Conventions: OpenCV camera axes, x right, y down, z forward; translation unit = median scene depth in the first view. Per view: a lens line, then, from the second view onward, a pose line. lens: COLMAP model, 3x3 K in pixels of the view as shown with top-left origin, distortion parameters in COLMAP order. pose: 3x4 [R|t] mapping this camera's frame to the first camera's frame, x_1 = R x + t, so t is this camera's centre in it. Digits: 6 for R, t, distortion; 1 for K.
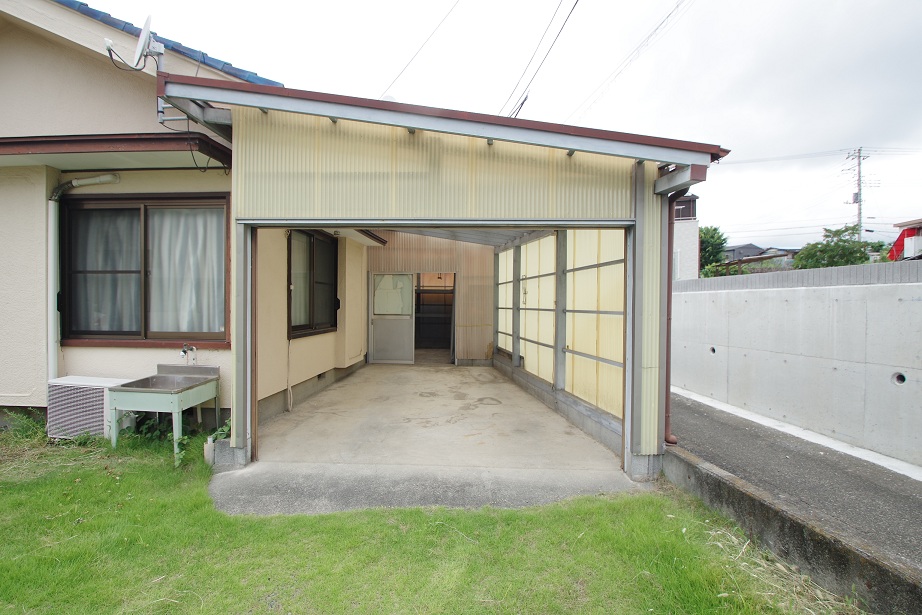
lens RADIAL K [[438.1, 0, 456.3], [0, 438.1, 305.7], [0, 0, 1]] dist [-0.014327, -0.001117]
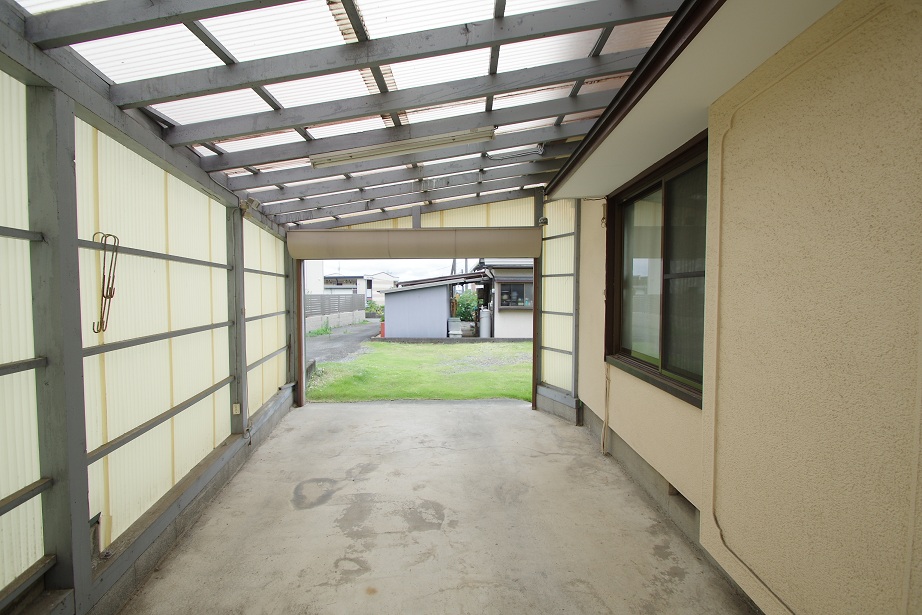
lens RADIAL K [[407.9, 0, 458.7], [0, 407.9, 305.2], [0, 0, 1]] dist [-0.002825, -0.005453]
pose [[-0.999314, -0.006364, -0.036476, -0.114268], [-0.007806, 0.999187, 0.039541, -0.052690], [0.036195, 0.039798, -0.998552, 1.949177]]
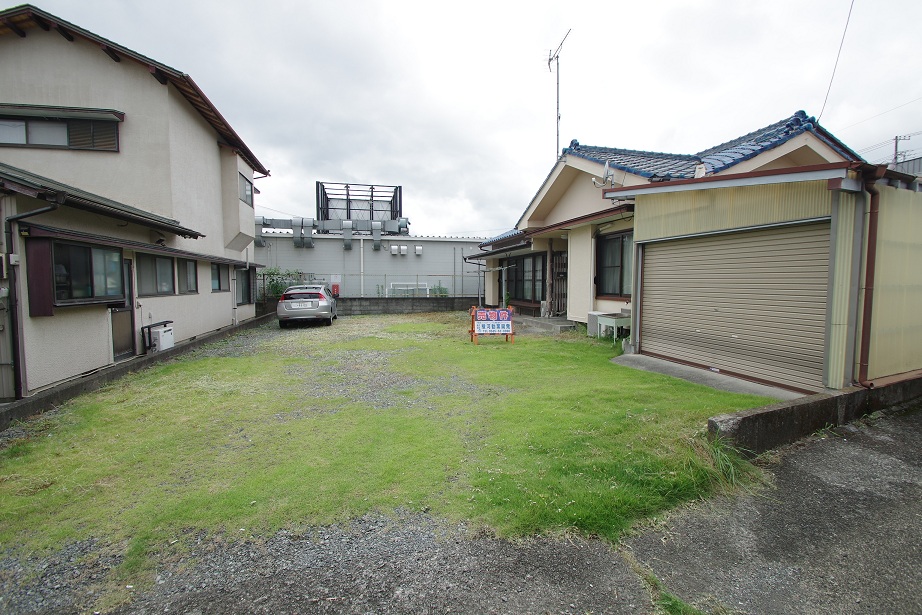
lens RADIAL K [[407.9, 0, 457.0], [0, 407.9, 311.4], [0, 0, 1]] dist [-0.002825, -0.005453]
pose [[0.292103, 0.060634, -0.954463, 1.076626], [-0.004364, 0.998062, 0.062069, 0.026038], [0.956377, -0.013965, 0.291802, -0.411083]]
